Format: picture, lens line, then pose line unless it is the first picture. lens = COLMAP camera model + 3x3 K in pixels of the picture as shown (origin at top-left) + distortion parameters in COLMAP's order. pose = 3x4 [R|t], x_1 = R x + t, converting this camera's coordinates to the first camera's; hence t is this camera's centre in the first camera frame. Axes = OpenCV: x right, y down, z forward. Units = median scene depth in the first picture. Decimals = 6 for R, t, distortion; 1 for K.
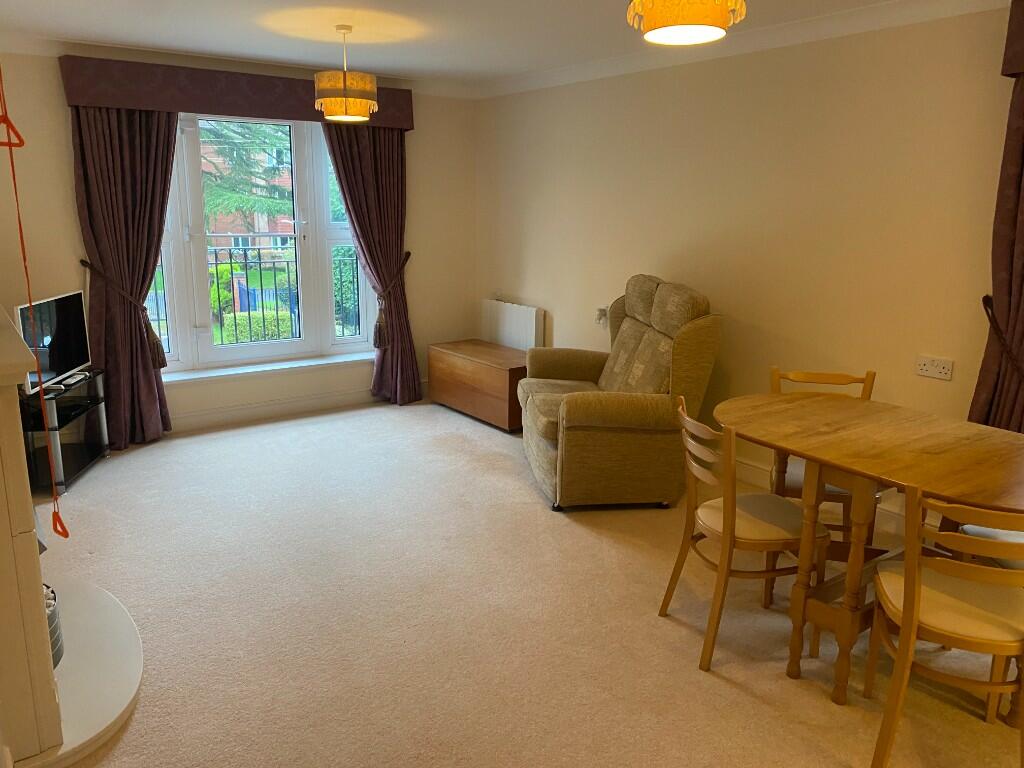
lens RADIAL K [[783.2, 0, 510.3], [0, 783.2, 383.3], [0, 0, 1]] dist [0.045253, -0.033689]
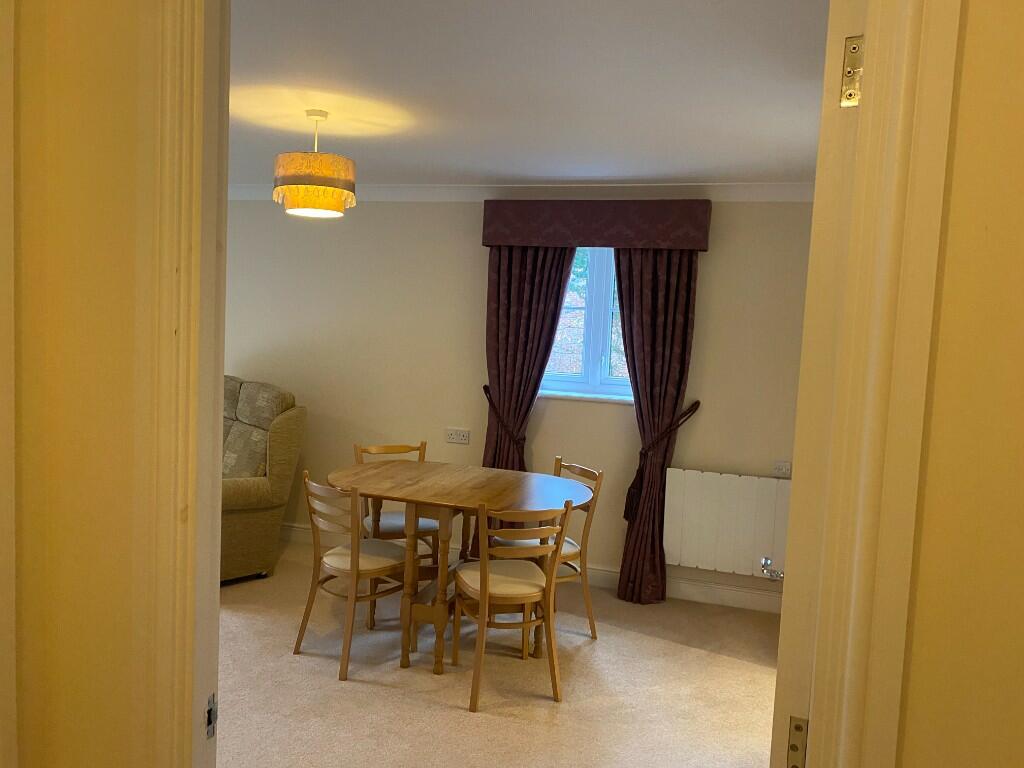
lens RADIAL K [[783.2, 0, 513.8], [0, 783.2, 380.8], [0, 0, 1]] dist [0.045253, -0.033689]
pose [[0.804164, -0.028895, 0.593705, -0.262559], [0.101847, 0.990745, -0.089733, 0.021618], [-0.585617, 0.132627, 0.799664, -0.240876]]
